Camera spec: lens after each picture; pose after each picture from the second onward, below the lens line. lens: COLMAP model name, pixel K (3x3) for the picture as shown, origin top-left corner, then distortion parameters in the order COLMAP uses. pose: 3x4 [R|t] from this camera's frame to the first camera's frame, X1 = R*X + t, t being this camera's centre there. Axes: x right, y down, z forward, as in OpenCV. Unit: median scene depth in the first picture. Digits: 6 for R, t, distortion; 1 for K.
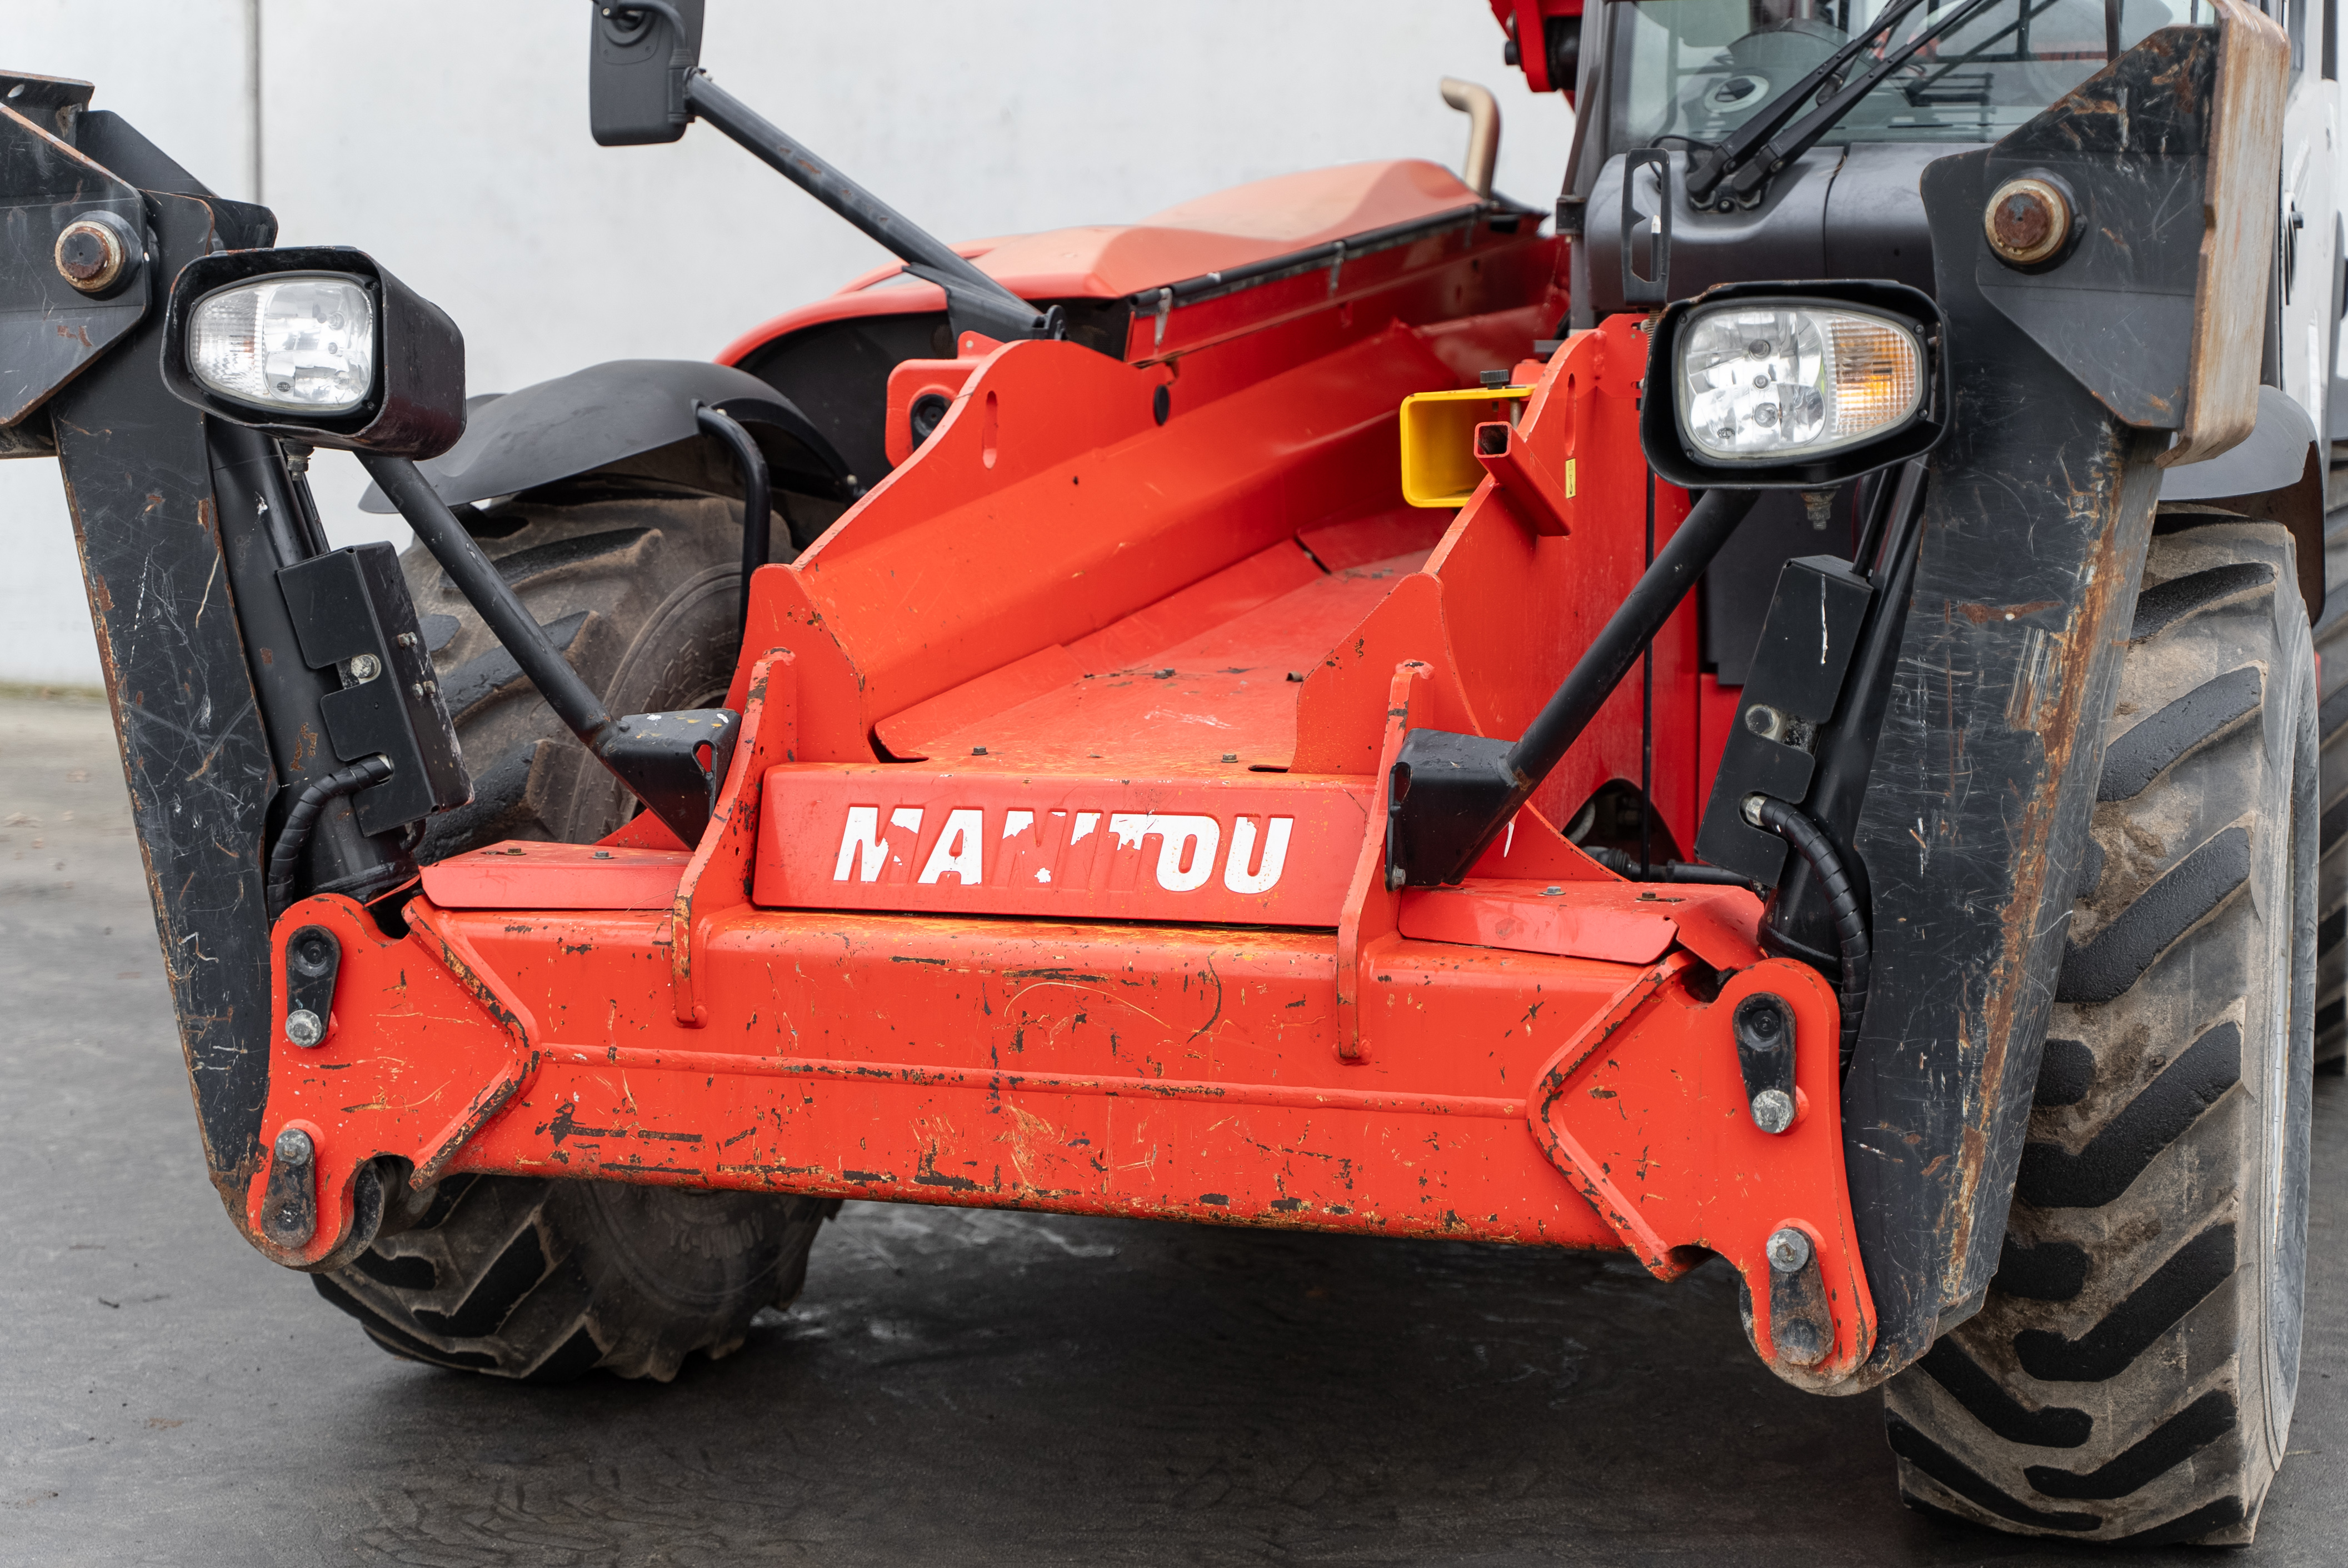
lens RADIAL K [[3803.2, 0, 1169.6], [0, 3803.2, 765.8], [0, 0, 1]] dist [0.023056, 0.000000]
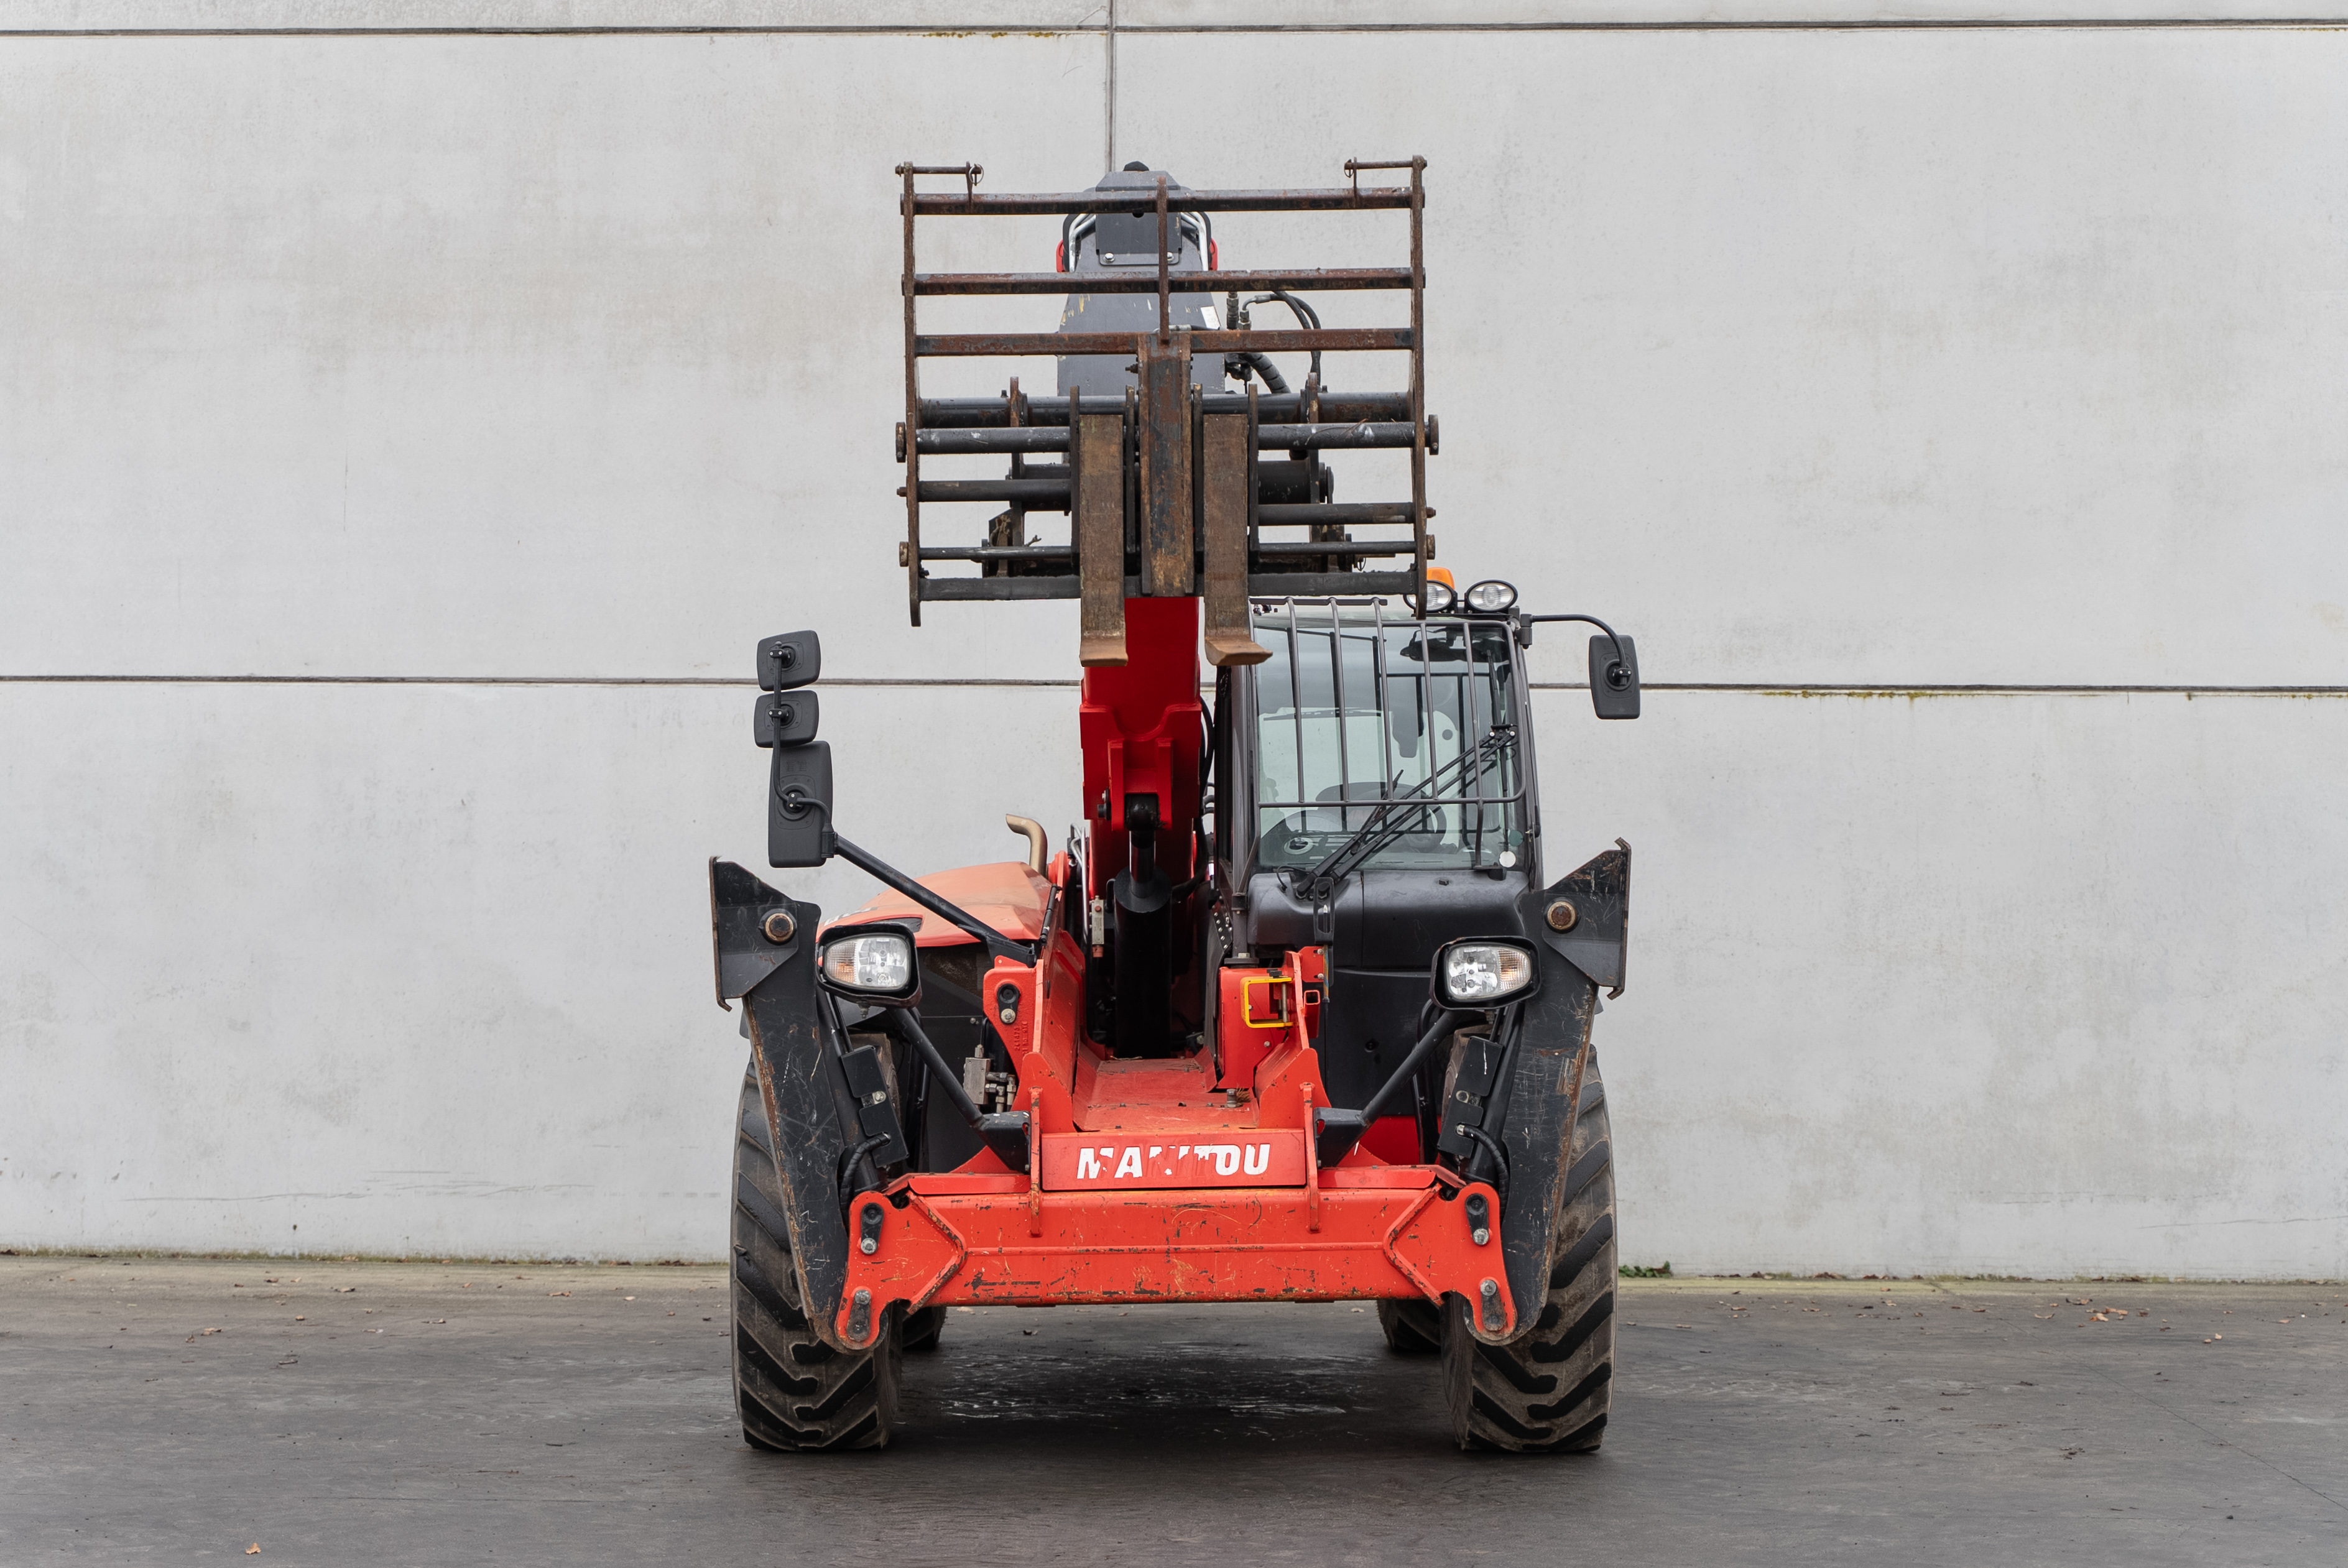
lens RADIAL K [[3681.8, 0, 1174.9], [0, 3681.8, 771.9], [0, 0, 1]] dist [-0.005304, 0.000000]
pose [[0.948547, 0.009178, 0.316504, -0.803034], [0.042092, 0.987054, -0.154769, 0.145107], [-0.313827, 0.160128, 0.935880, -1.318702]]
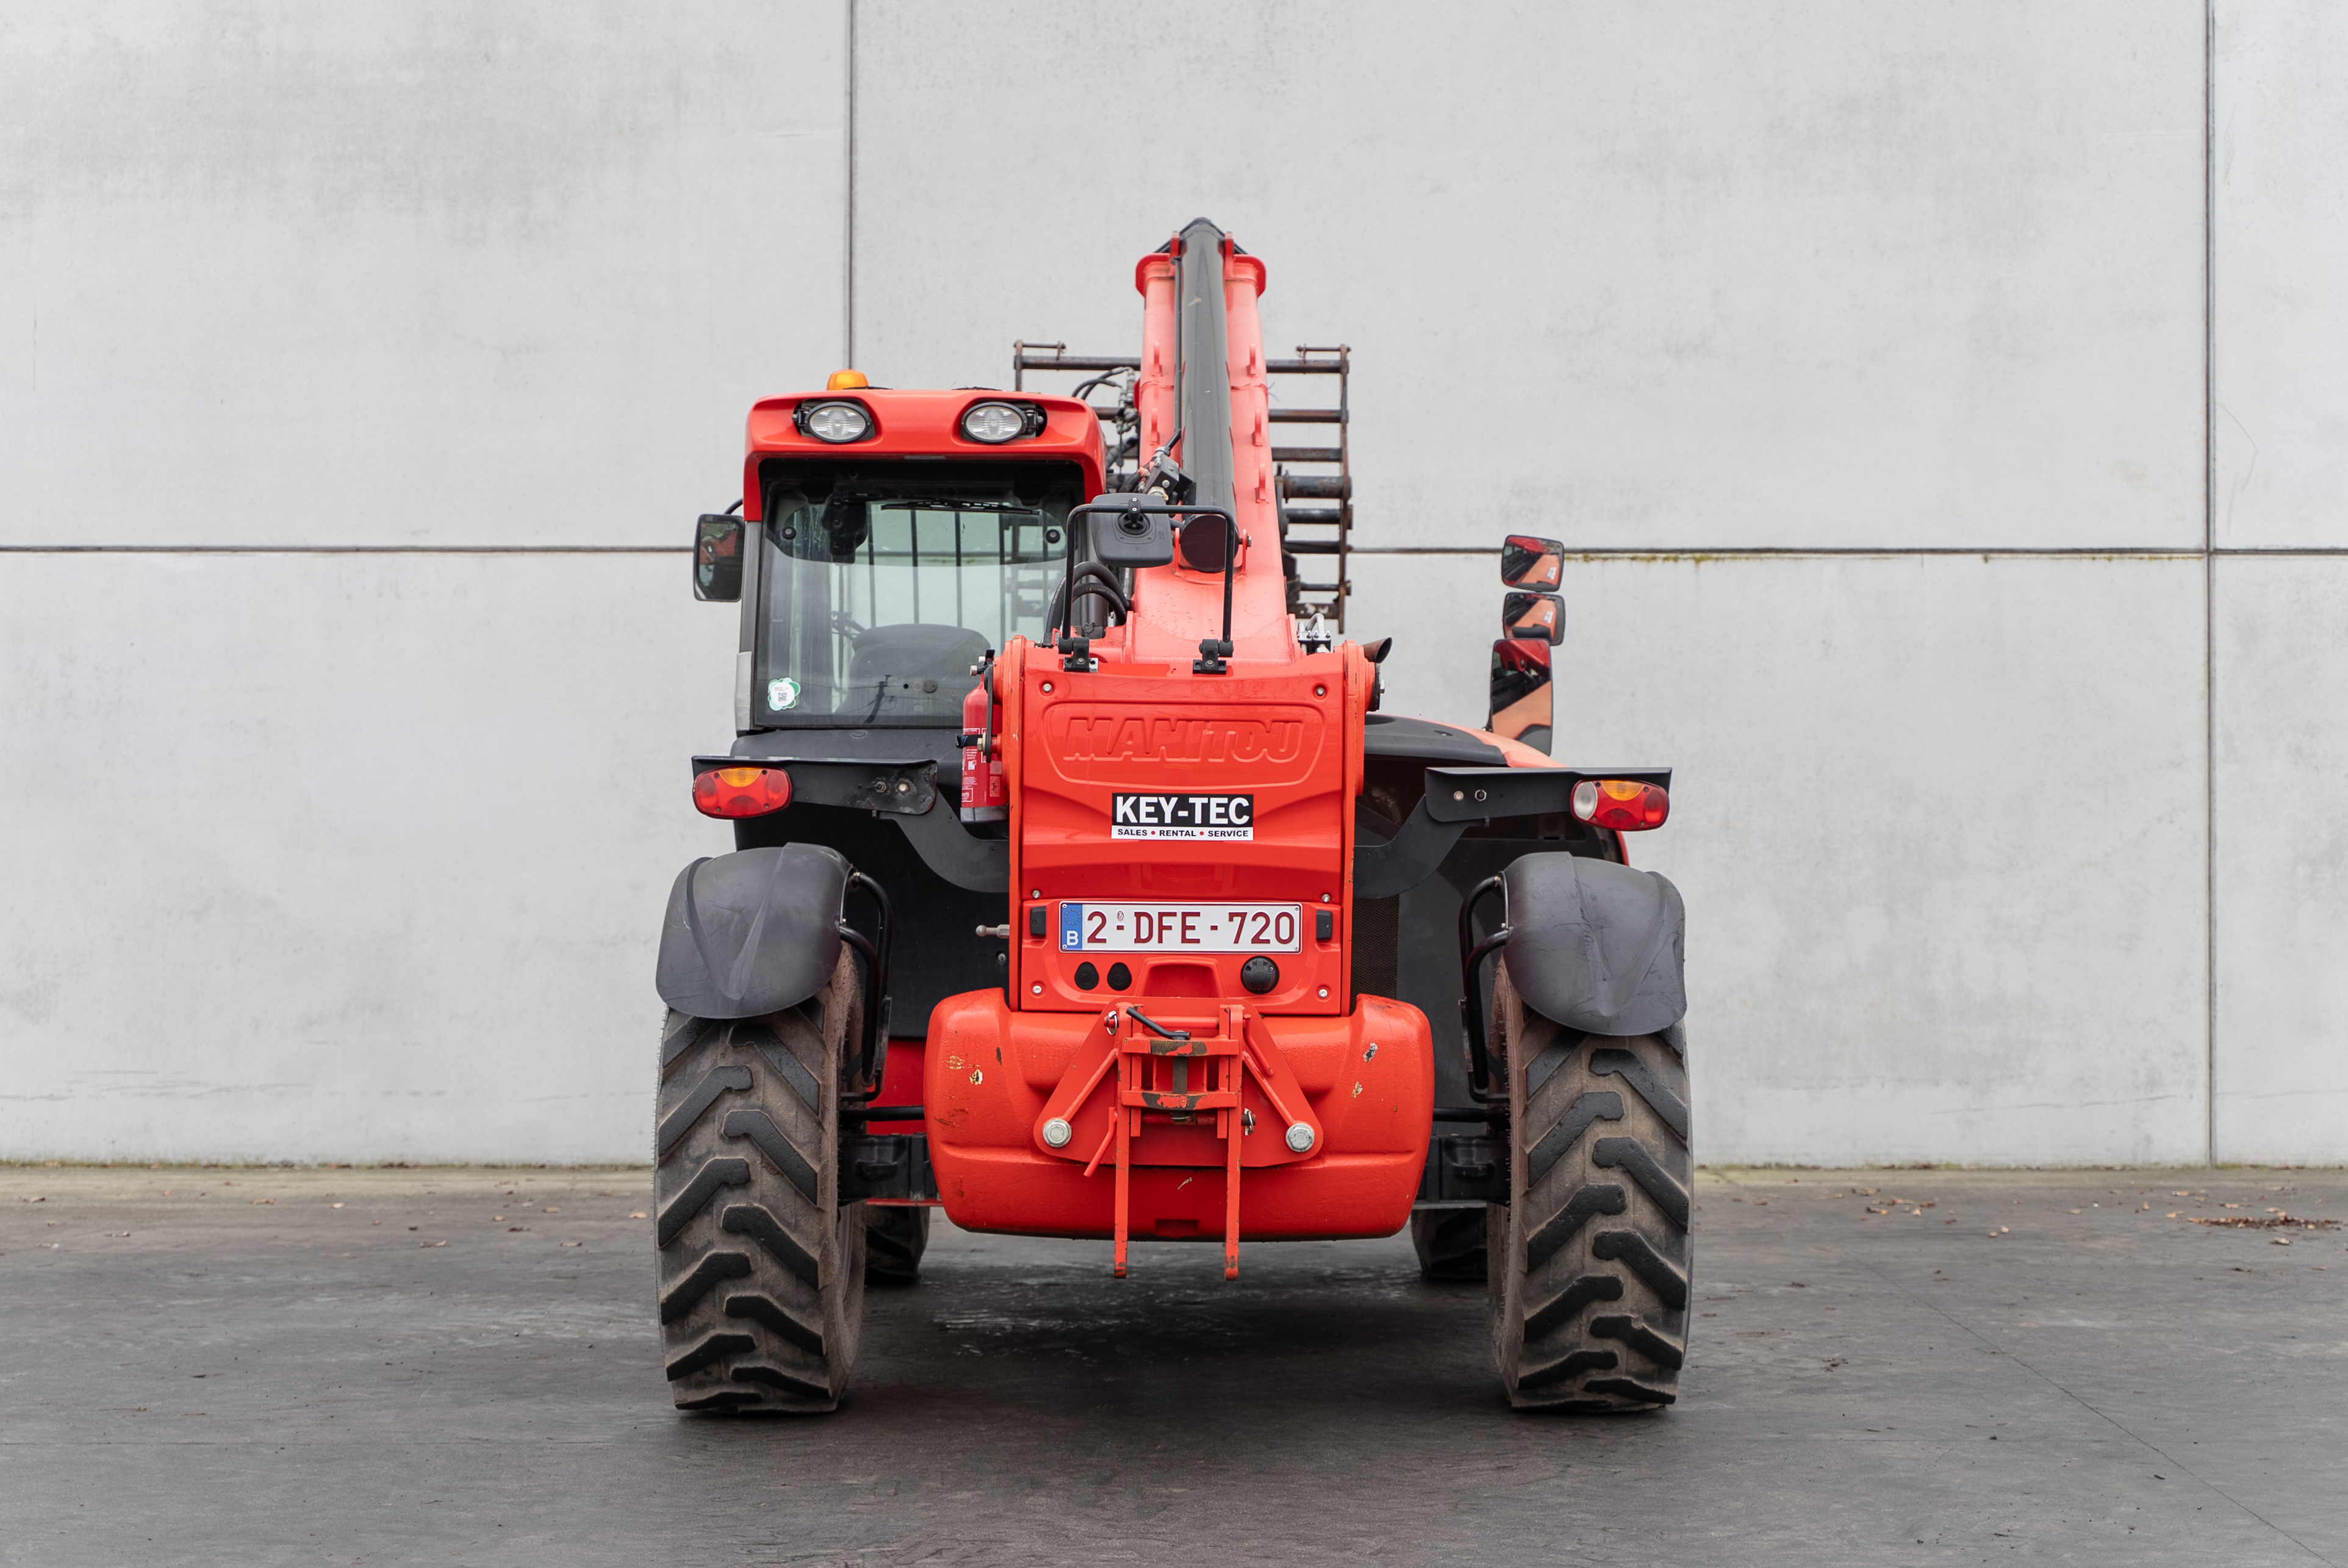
lens RADIAL K [[3677.7, 0, 1176.2], [0, 3677.7, 799.9], [0, 0, 1]] dist [-0.002762, 0.000000]
pose [[0.934596, -0.010132, 0.355568, -0.703329], [0.053301, 0.992298, -0.111823, 0.131194], [-0.351696, 0.123461, 0.927937, -1.218245]]
